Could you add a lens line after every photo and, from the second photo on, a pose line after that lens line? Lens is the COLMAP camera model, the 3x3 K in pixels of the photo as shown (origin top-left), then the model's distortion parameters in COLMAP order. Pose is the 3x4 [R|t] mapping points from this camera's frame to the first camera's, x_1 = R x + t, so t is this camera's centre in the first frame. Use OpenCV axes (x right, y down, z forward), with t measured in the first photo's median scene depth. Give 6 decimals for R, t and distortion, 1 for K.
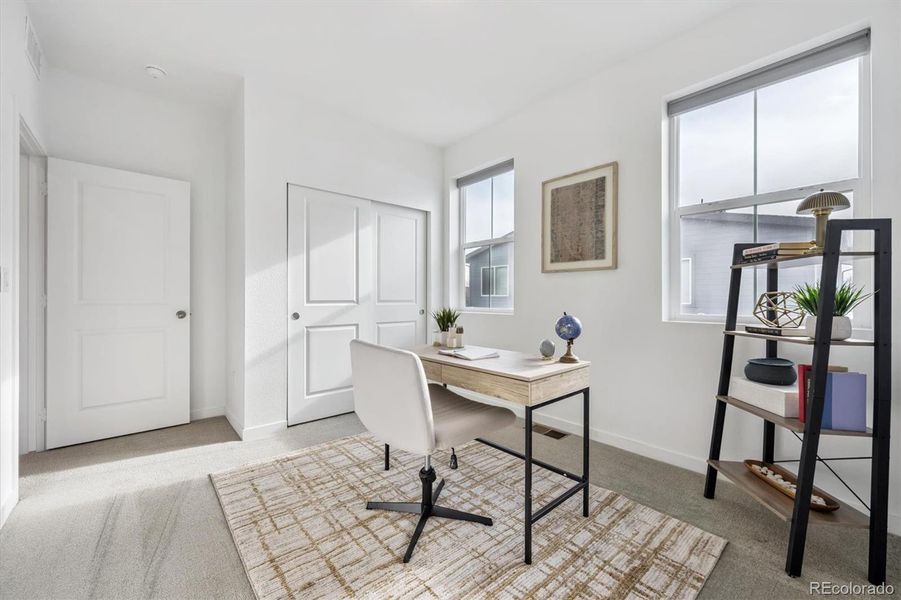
lens RADIAL K [[350.5, 0, 454.2], [0, 350.5, 298.2], [0, 0, 1]] dist [0.001689, 0.000401]
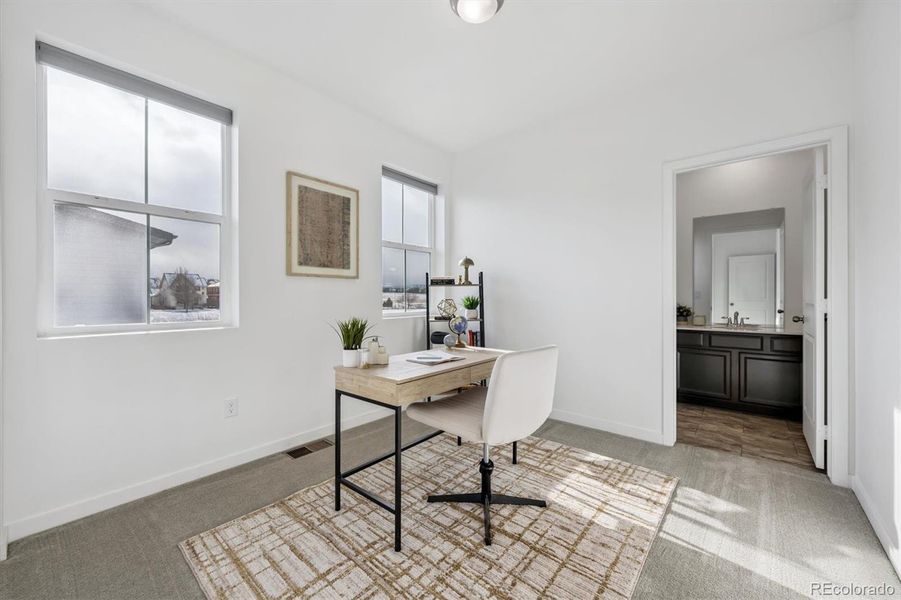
lens RADIAL K [[350.5, 0, 453.1], [0, 350.5, 299.5], [0, 0, 1]] dist [0.001689, 0.000401]
pose [[-0.133704, 0.006580, 0.990999, -0.742009], [0.017734, 0.999834, -0.004246, -0.002332], [-0.990863, 0.017007, -0.133799, 0.806781]]
